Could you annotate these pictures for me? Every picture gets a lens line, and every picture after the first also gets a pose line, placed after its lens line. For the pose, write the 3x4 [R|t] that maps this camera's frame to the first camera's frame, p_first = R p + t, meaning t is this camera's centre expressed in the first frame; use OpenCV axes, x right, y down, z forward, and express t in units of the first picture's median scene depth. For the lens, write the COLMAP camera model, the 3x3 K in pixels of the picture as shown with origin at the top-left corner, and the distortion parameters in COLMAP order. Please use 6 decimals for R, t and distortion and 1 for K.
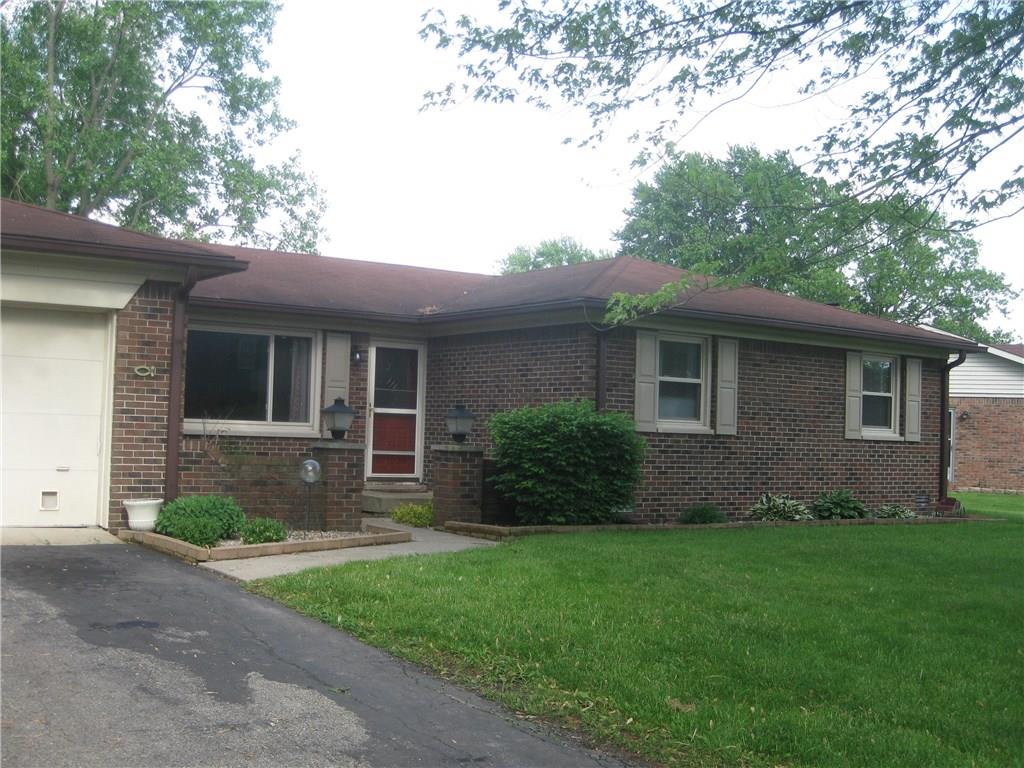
lens RADIAL K [[1242.8, 0, 512.0], [0, 1242.8, 384.0], [0, 0, 1]] dist [-0.203268, 0.022790]
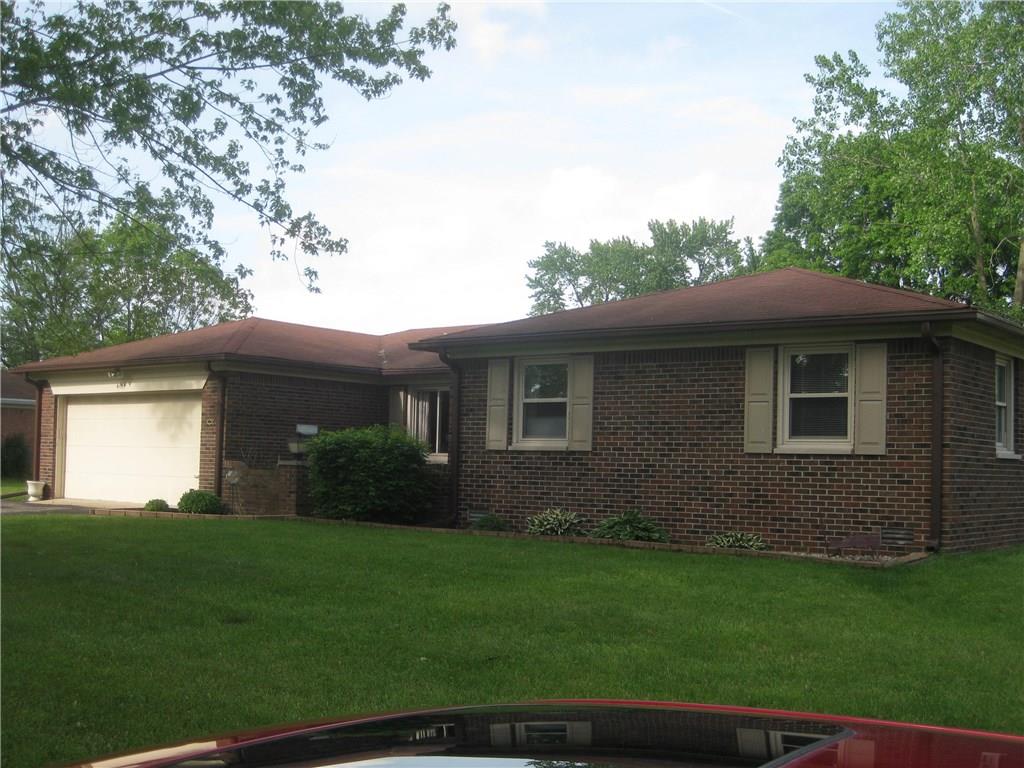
lens RADIAL K [[1242.8, 0, 512.0], [0, 1242.8, 384.0], [0, 0, 1]] dist [-0.203268, 0.022790]
pose [[0.276830, -0.085575, -0.957101, 1.117697], [0.028540, 0.996319, -0.080827, 0.066145], [0.960495, -0.004940, 0.278253, 0.662003]]
